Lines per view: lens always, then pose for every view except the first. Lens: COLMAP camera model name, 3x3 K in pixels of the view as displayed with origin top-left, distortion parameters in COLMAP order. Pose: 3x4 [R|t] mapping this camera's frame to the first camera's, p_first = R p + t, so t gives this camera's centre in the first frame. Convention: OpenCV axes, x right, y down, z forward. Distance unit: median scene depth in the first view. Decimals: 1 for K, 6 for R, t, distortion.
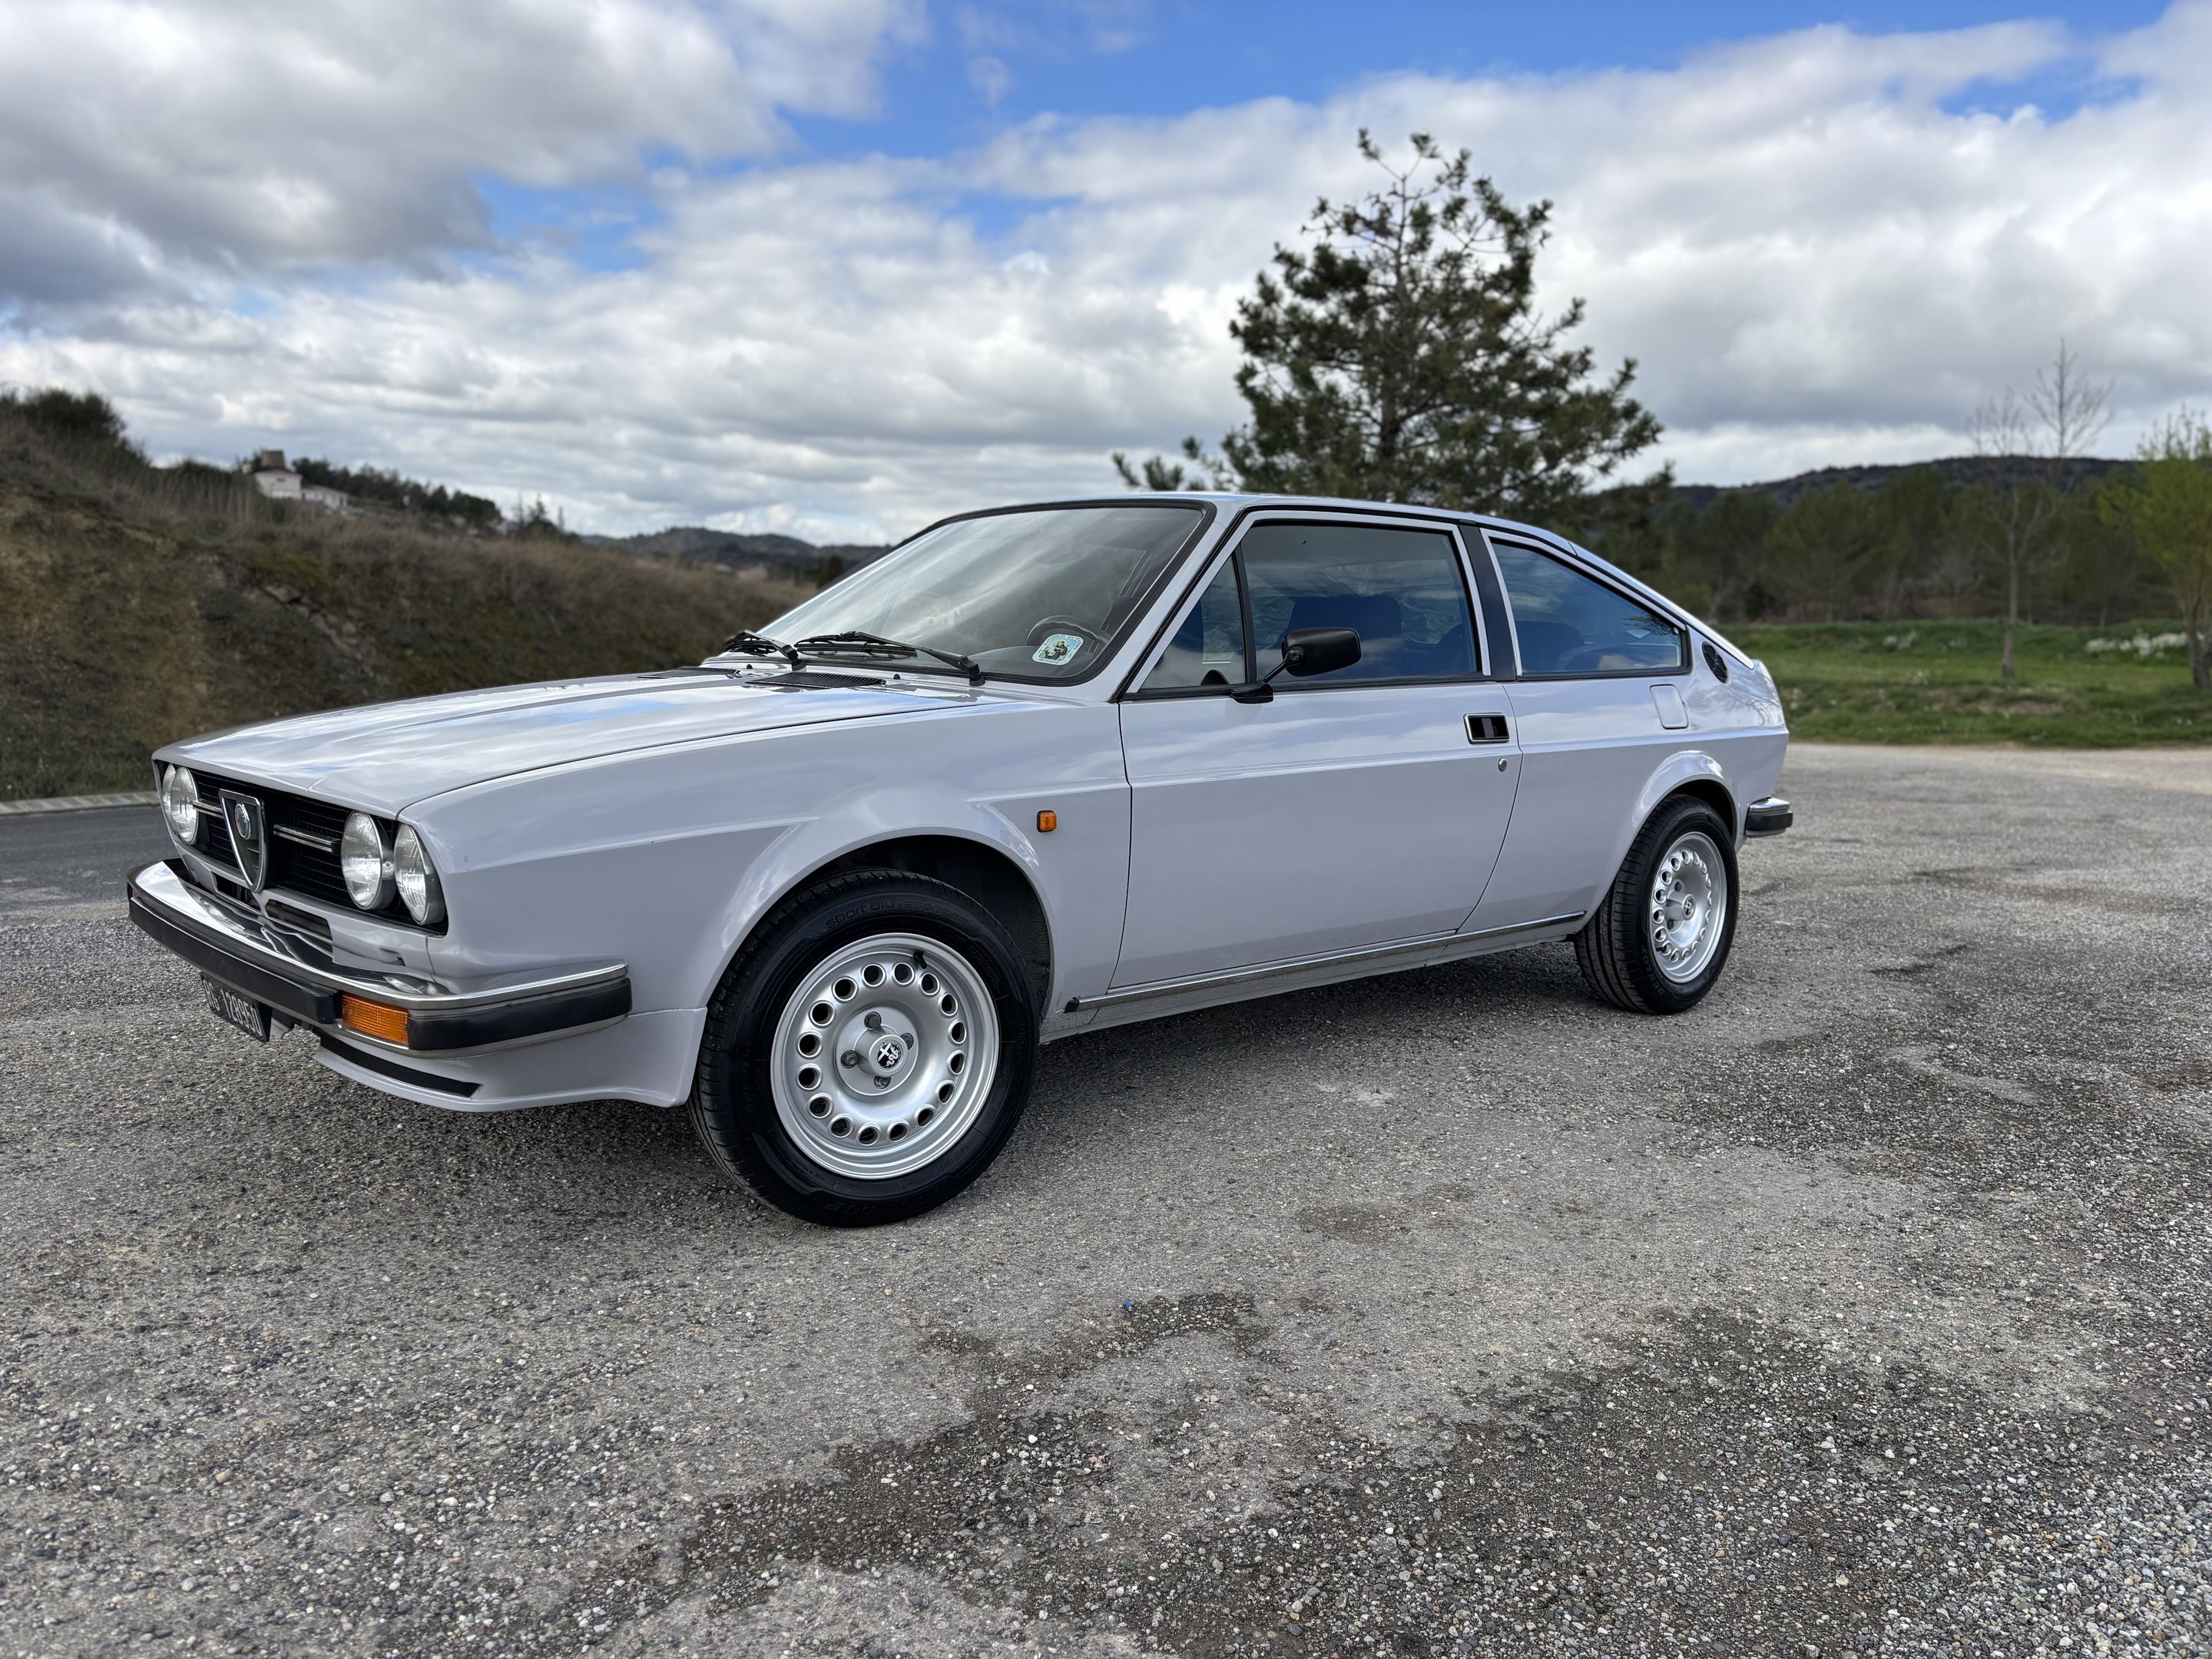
lens RADIAL K [[1676.2, 0, 1115.9], [0, 1676.2, 840.0], [0, 0, 1]] dist [0.063024, -0.065625]
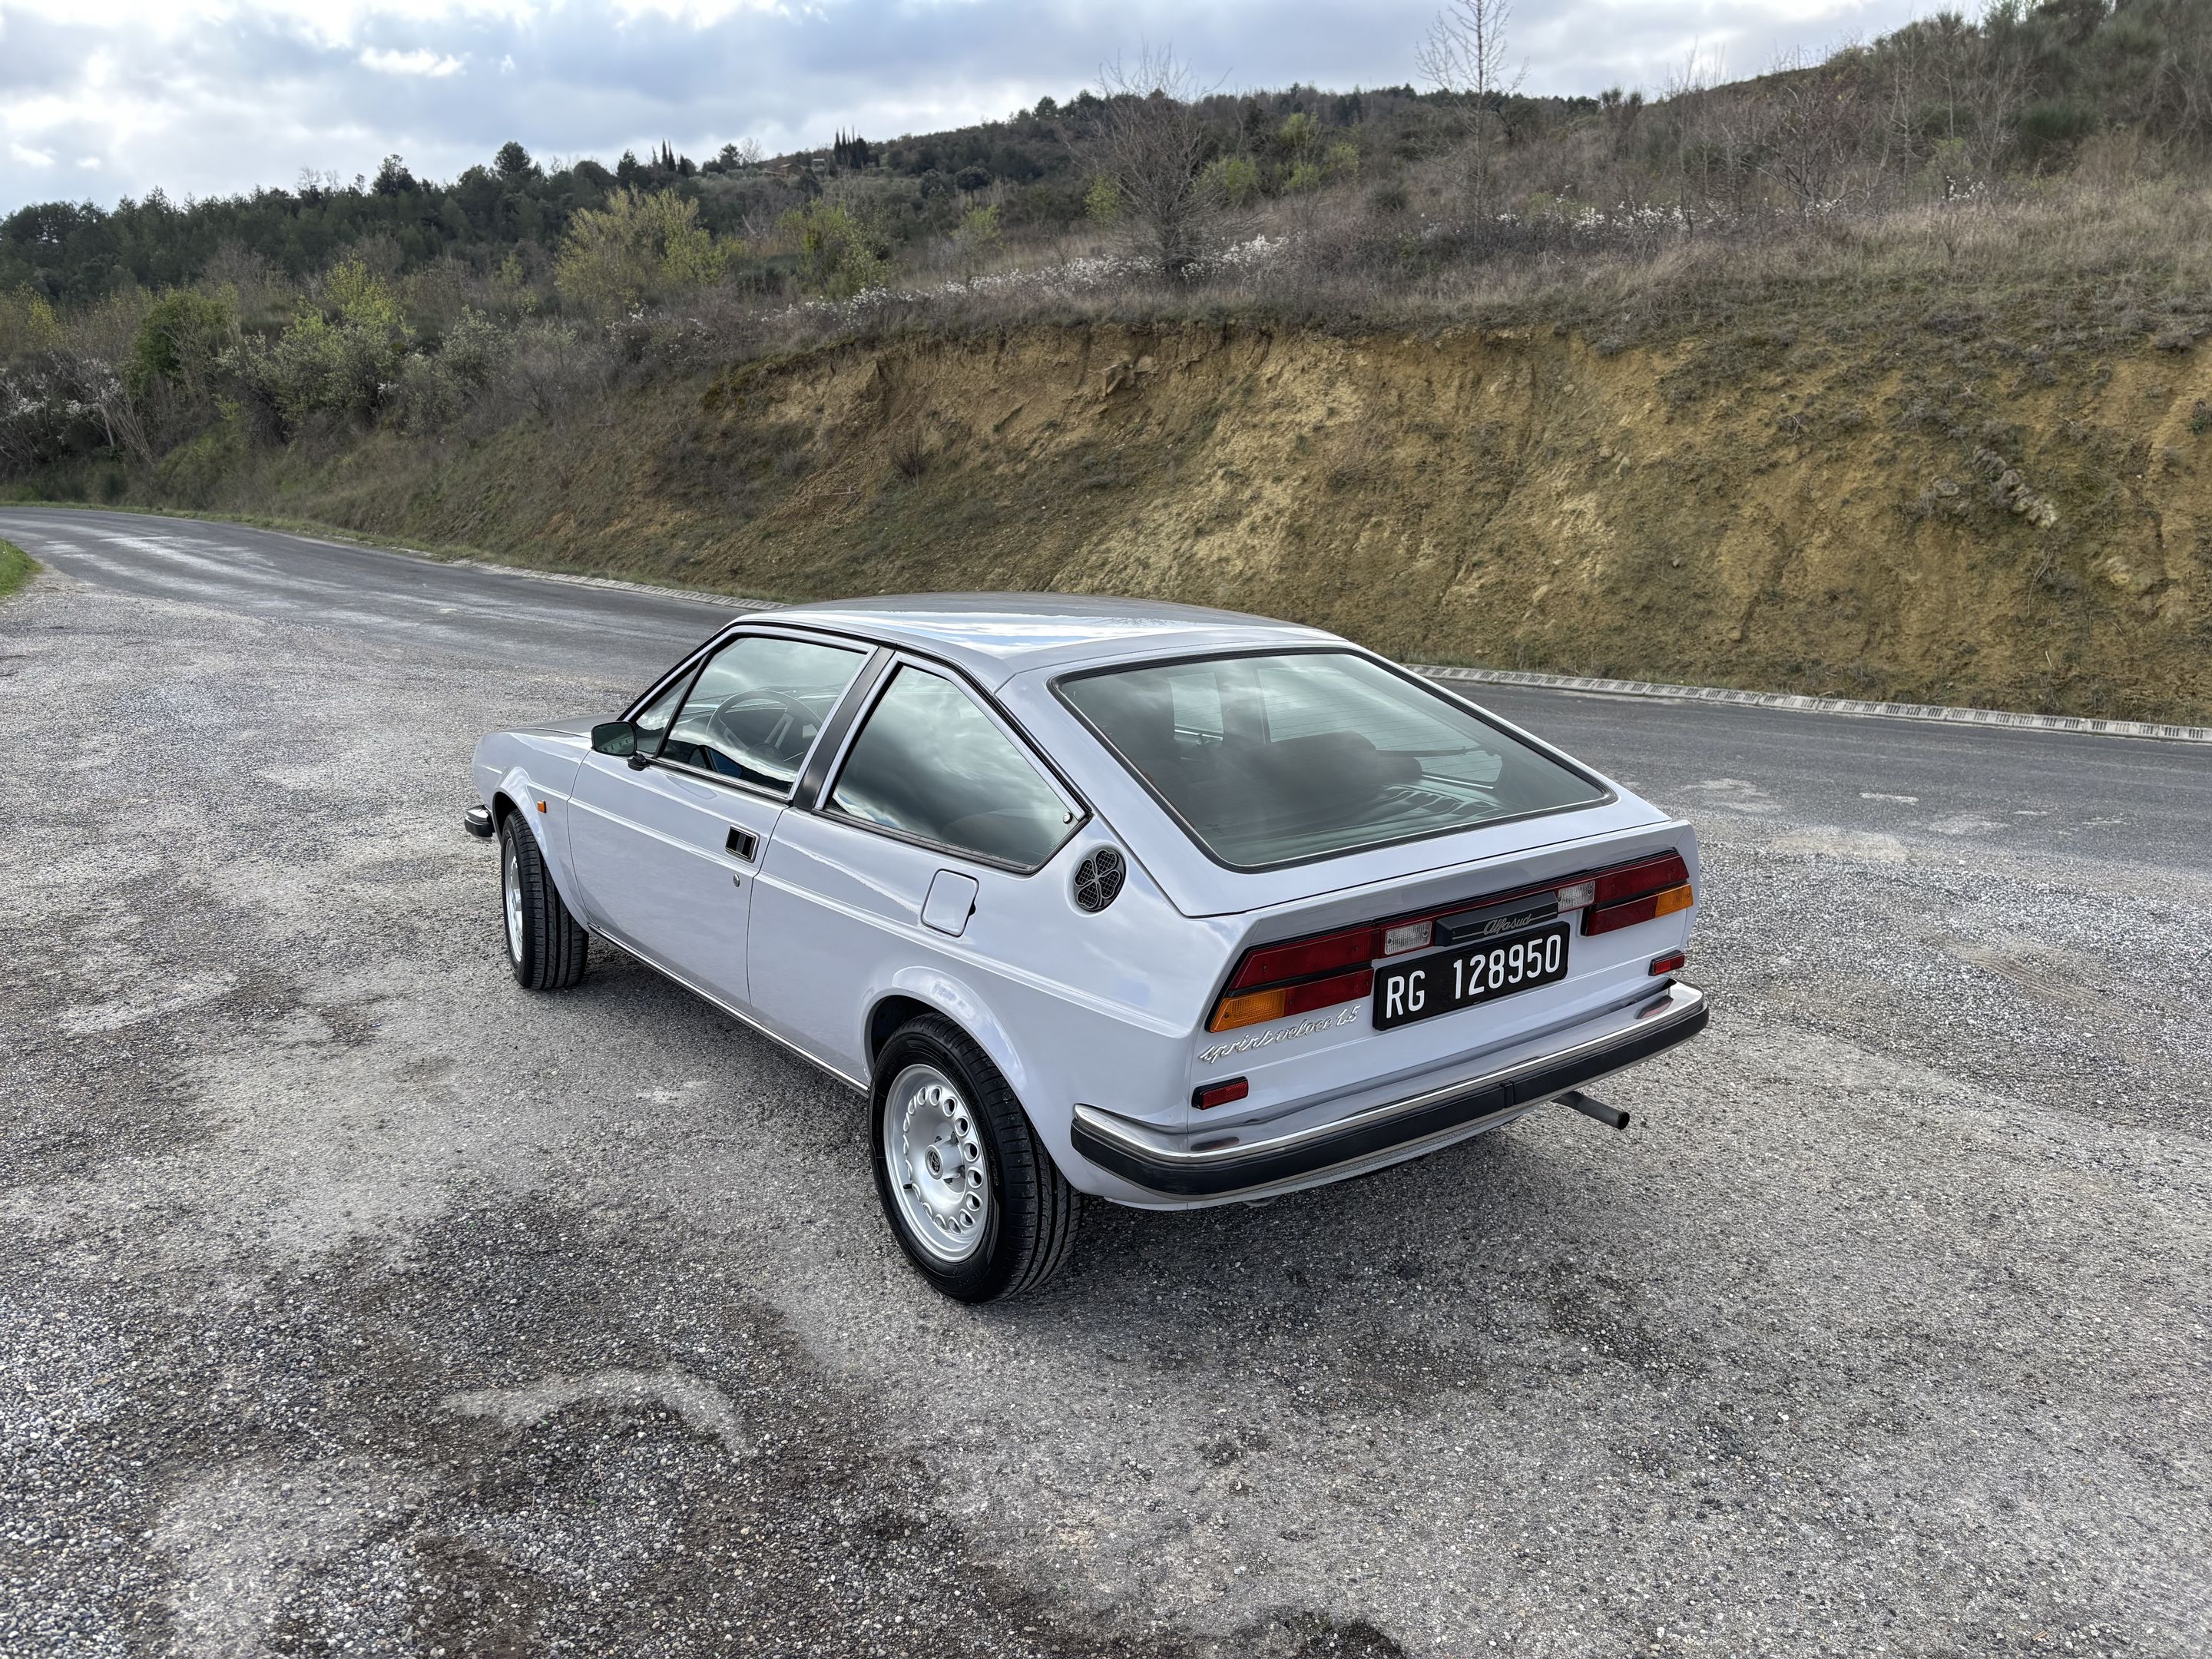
lens RADIAL K [[1676.2, 0, 1115.9], [0, 1676.2, 840.0], [0, 0, 1]] dist [0.063024, -0.065625]
pose [[-0.105832, 0.189976, -0.976068, 1.675334], [-0.136380, 0.969532, 0.203491, -0.430718], [0.984987, 0.154652, -0.076699, 1.777308]]
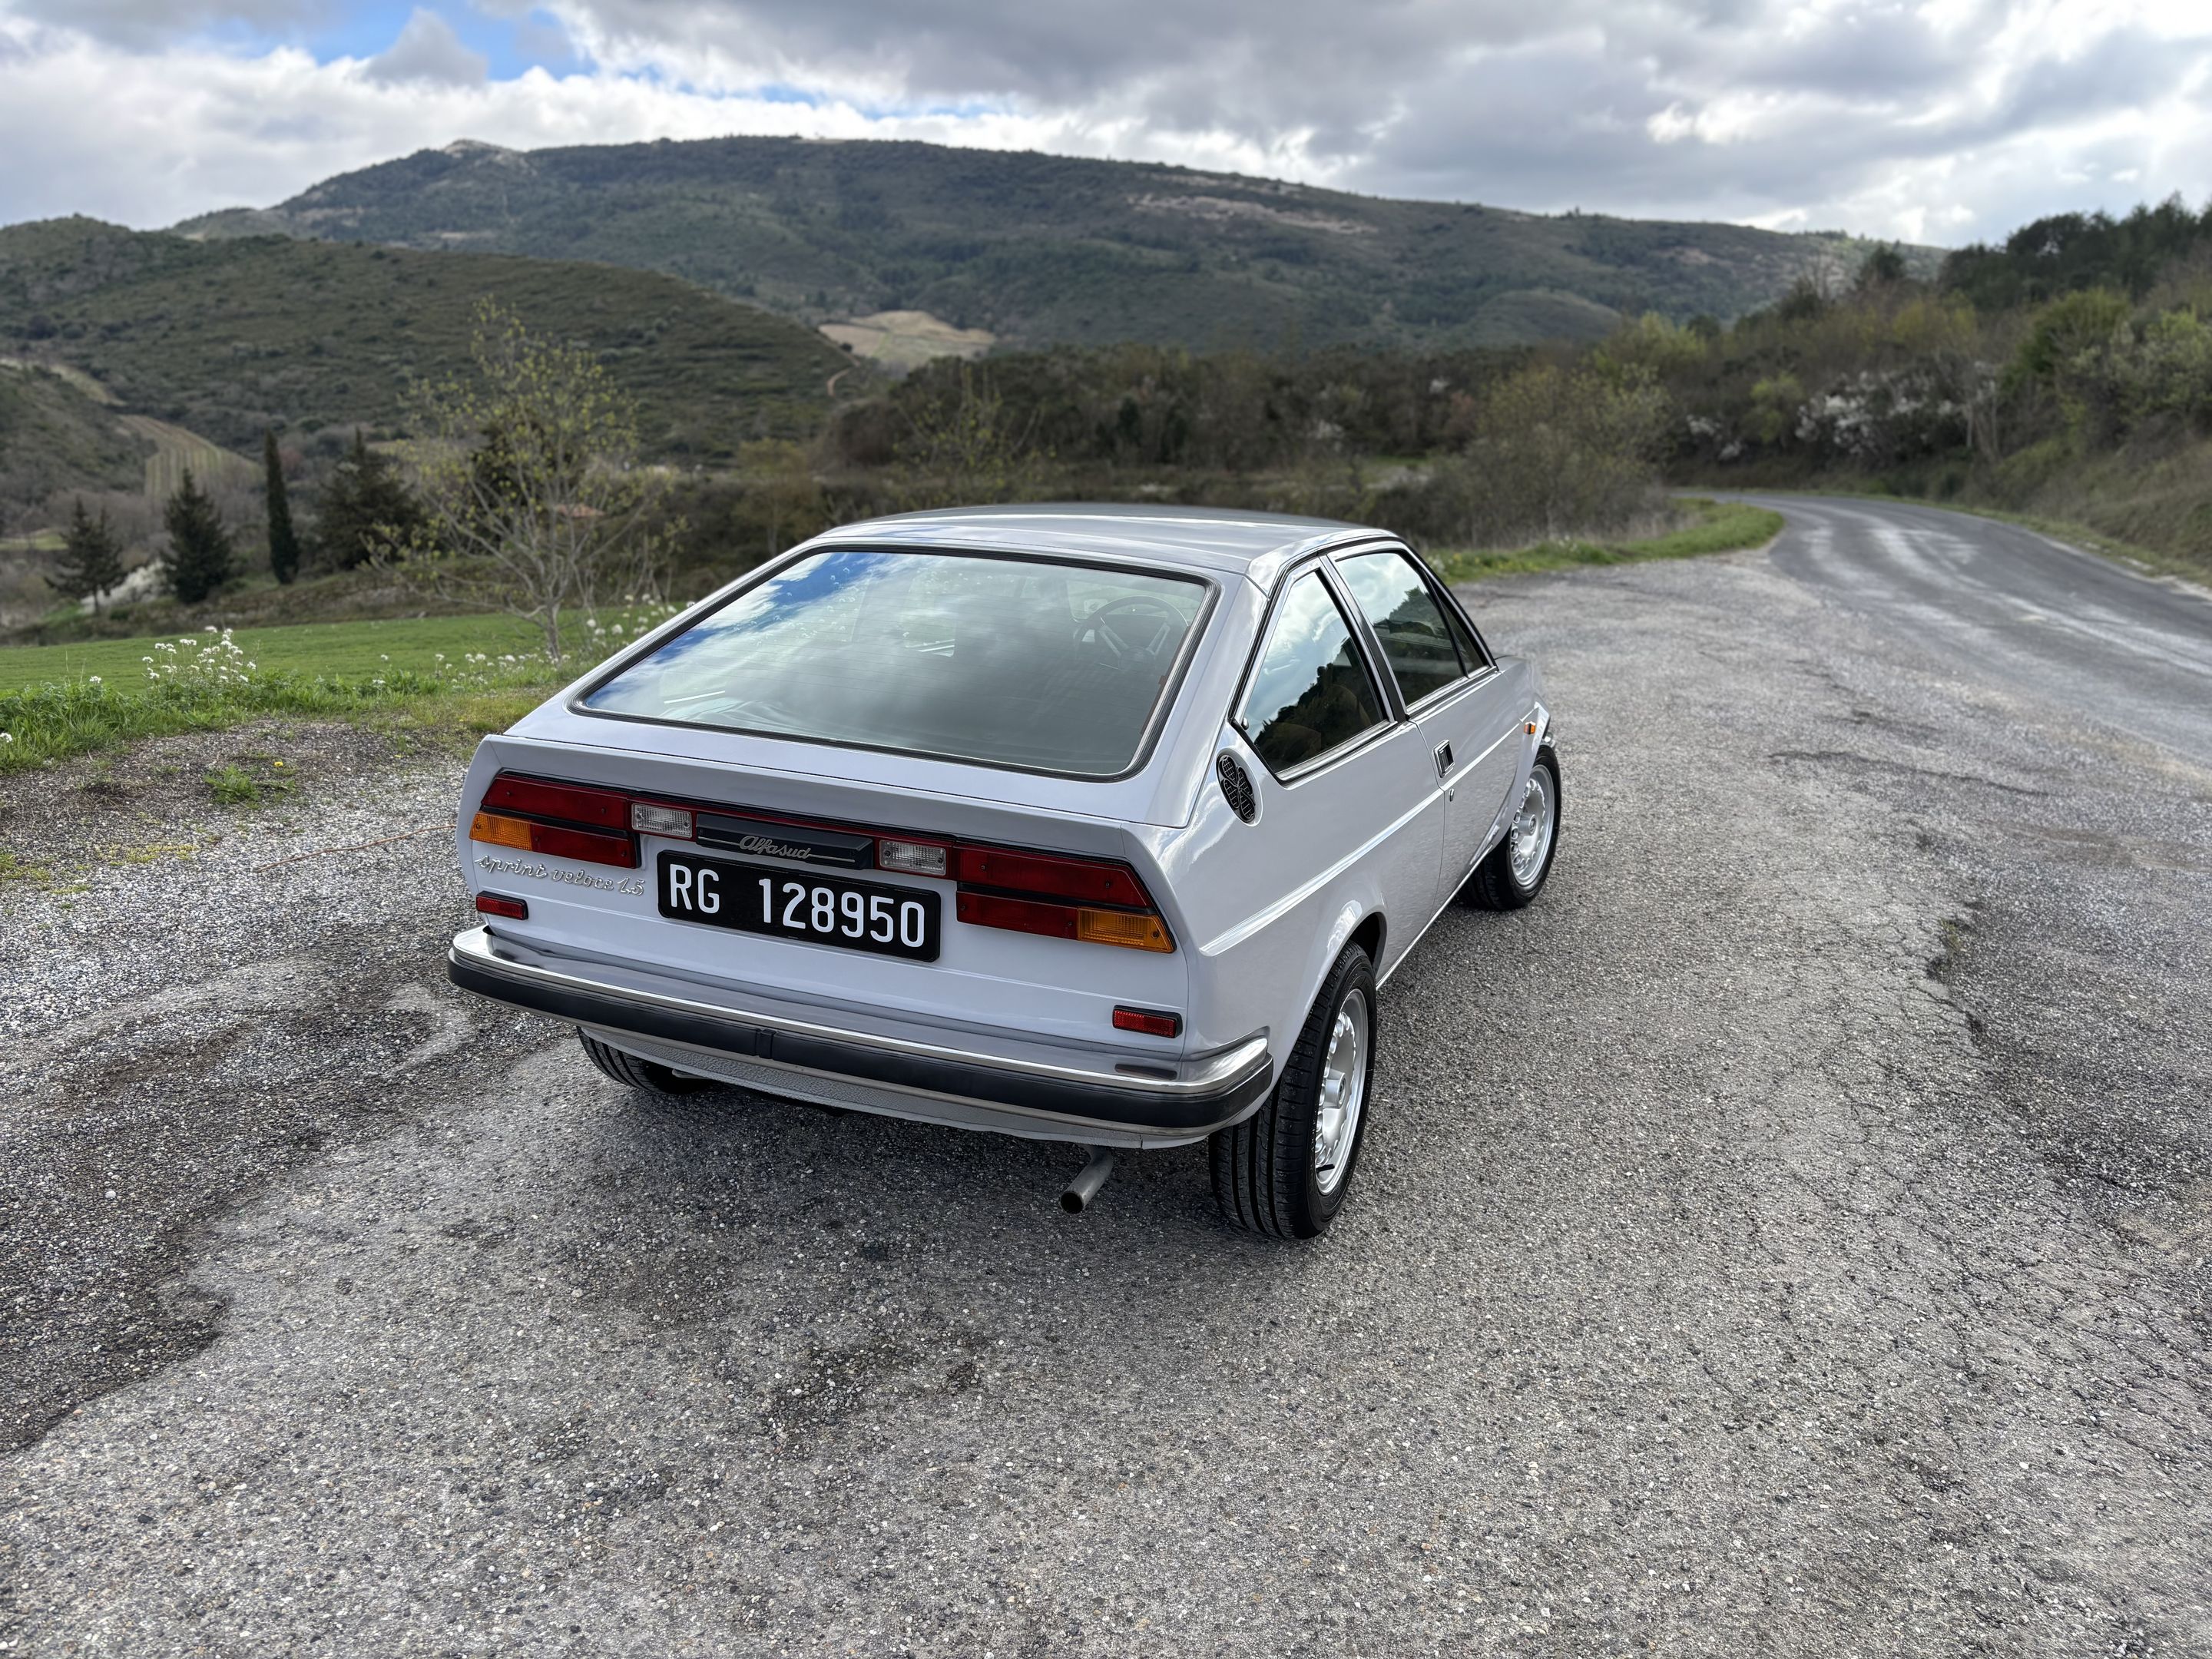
lens RADIAL K [[1674.9, 0, 1122.6], [0, 1674.9, 844.5], [0, 0, 1]] dist [0.057986, -0.053830]
pose [[-0.896368, 0.033893, -0.442013, 0.797590], [-0.135833, 0.928117, 0.346625, -0.549907], [0.421988, 0.370744, -0.827330, 2.858290]]
